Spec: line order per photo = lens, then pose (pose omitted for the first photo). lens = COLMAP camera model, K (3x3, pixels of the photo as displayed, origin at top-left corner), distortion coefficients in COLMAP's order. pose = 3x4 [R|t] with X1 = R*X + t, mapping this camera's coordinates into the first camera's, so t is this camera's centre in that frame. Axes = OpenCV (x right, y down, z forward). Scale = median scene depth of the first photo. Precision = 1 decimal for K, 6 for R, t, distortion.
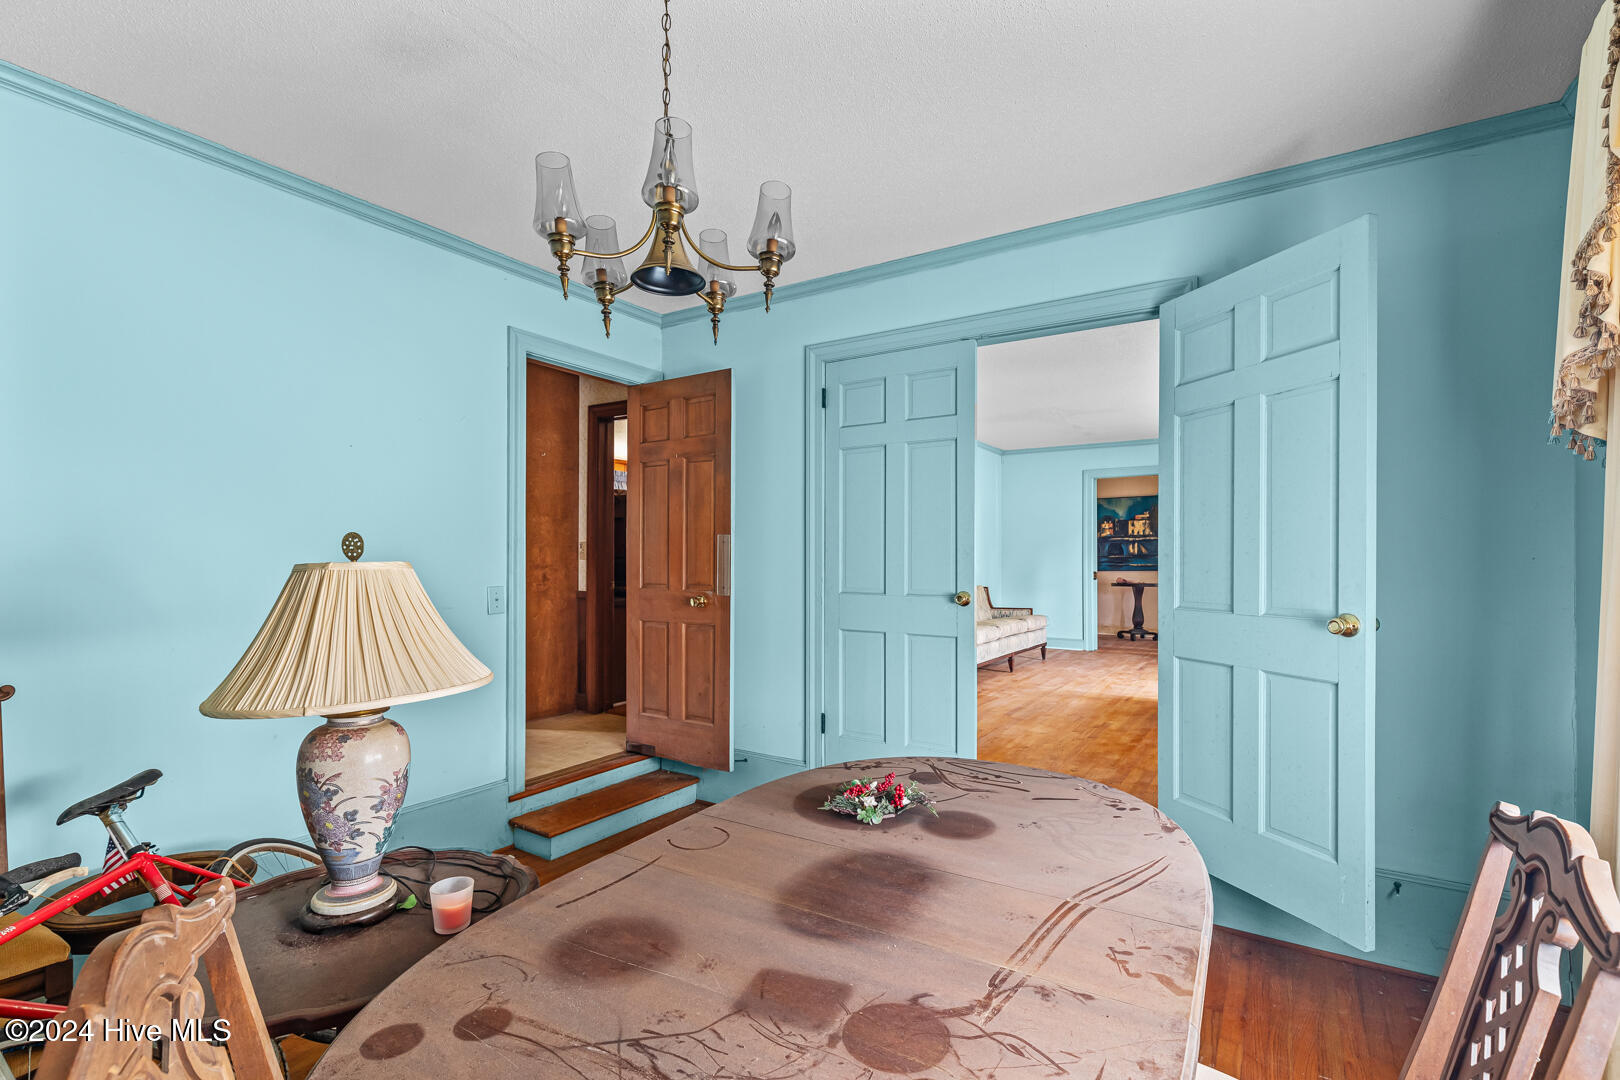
lens RADIAL K [[737.0, 0, 819.7], [0, 737.0, 543.5], [0, 0, 1]] dist [0.010808, -0.000902]
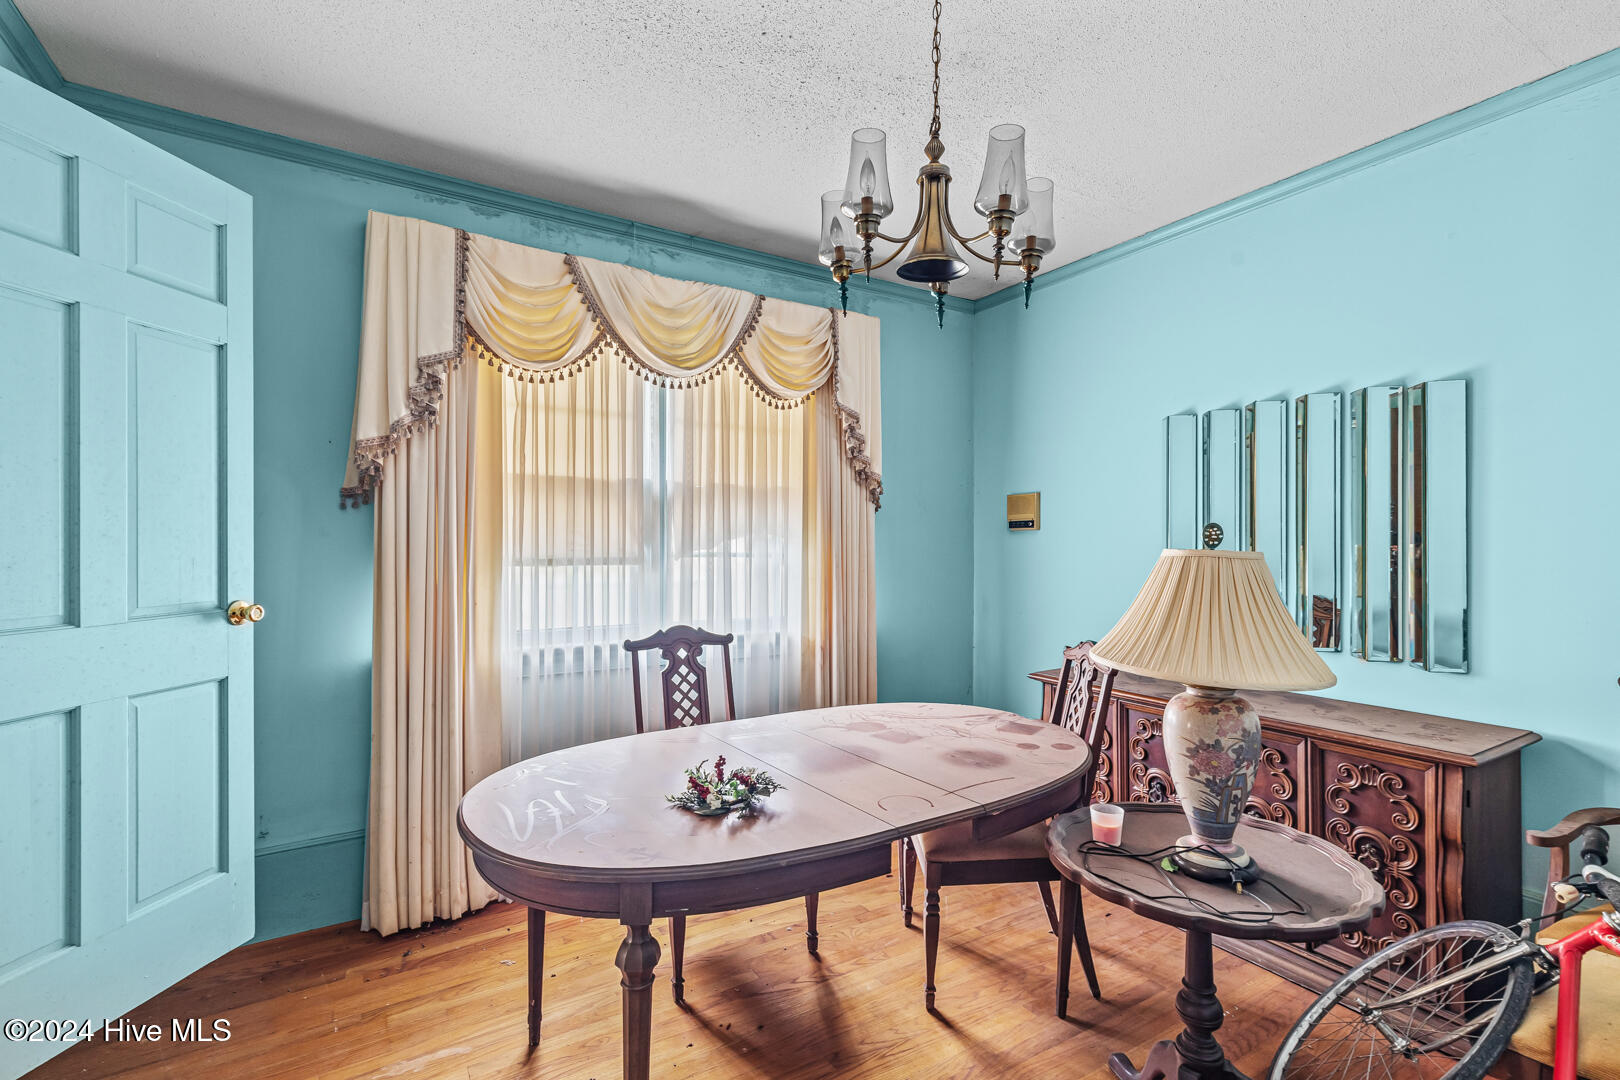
lens RADIAL K [[737.0, 0, 819.7], [0, 737.0, 543.5], [0, 0, 1]] dist [0.010808, -0.000902]
pose [[-0.909001, -0.001248, 0.416793, -0.555141], [-0.010914, 0.999724, -0.020810, 0.046654], [-0.416652, -0.023465, -0.908763, 2.289629]]
